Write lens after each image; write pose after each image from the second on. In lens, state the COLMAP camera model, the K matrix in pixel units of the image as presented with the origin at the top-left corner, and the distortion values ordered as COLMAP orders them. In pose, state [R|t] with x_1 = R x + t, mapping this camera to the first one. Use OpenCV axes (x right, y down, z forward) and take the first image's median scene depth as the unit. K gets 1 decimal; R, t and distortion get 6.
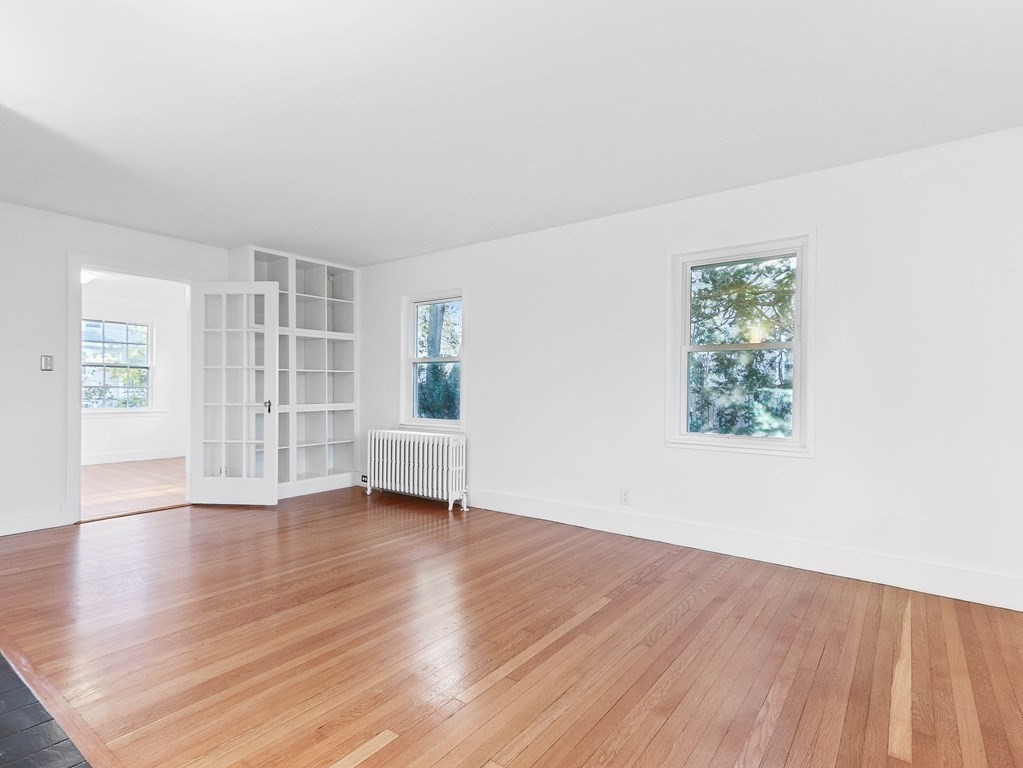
lens RADIAL K [[528.3, 0, 492.0], [0, 528.3, 388.1], [0, 0, 1]] dist [0.006625, -0.001762]
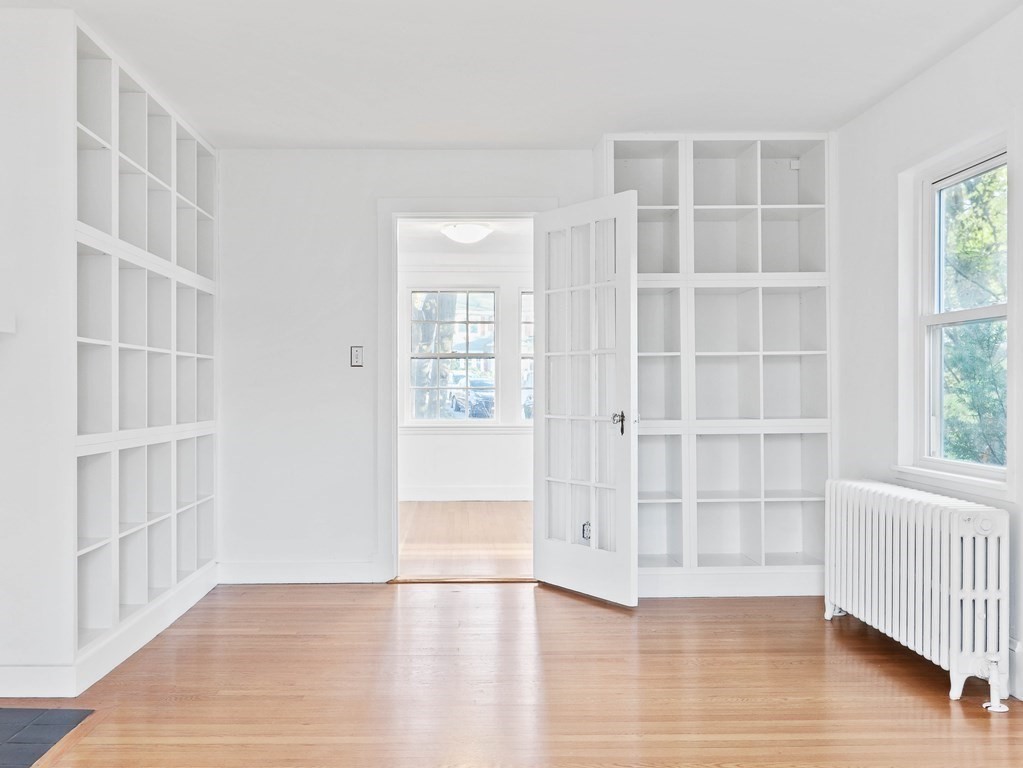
lens RADIAL K [[931.6, 0, 512.1], [0, 931.6, 387.7], [0, 0, 1]] dist [0.002005, 0.000000]
pose [[0.628926, -0.006542, -0.777438, 0.249791], [0.006104, 0.999975, -0.003476, 0.001730], [0.777442, -0.002559, 0.628950, 0.308989]]
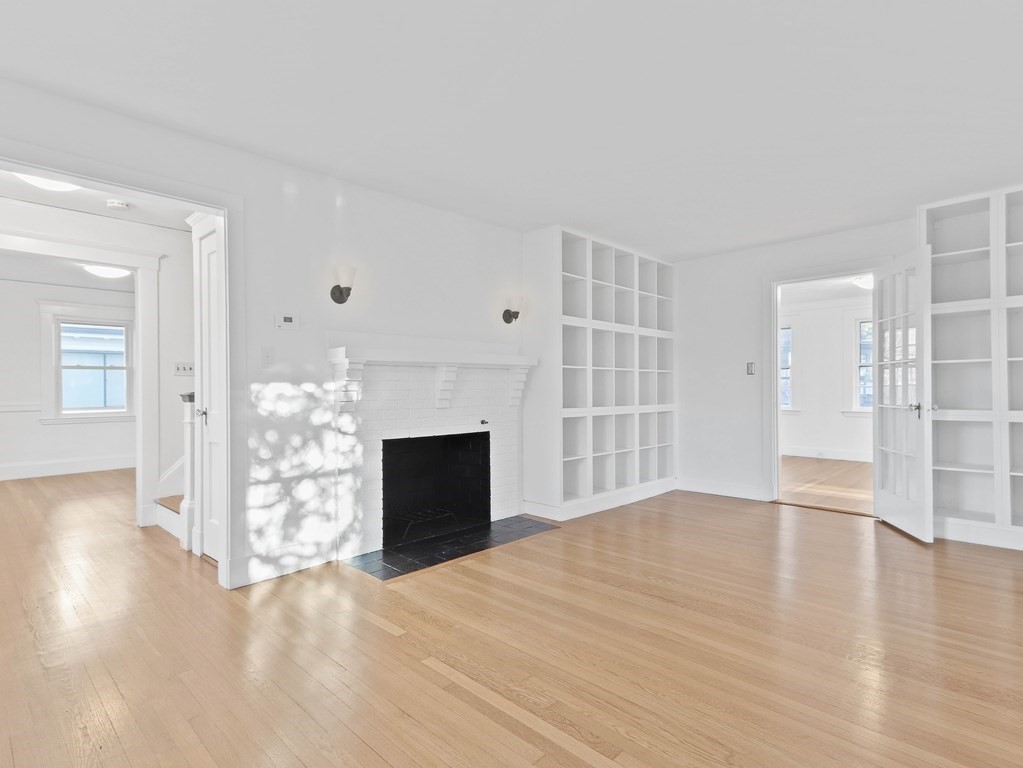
lens RADIAL K [[528.3, 0, 516.3], [0, 528.3, 389.8], [0, 0, 1]] dist [0.006625, -0.001762]
pose [[-0.112640, -0.001518, -0.993635, 0.405819], [0.006847, 0.999974, -0.002304, 0.002225], [0.993612, -0.007063, -0.112627, 0.503660]]
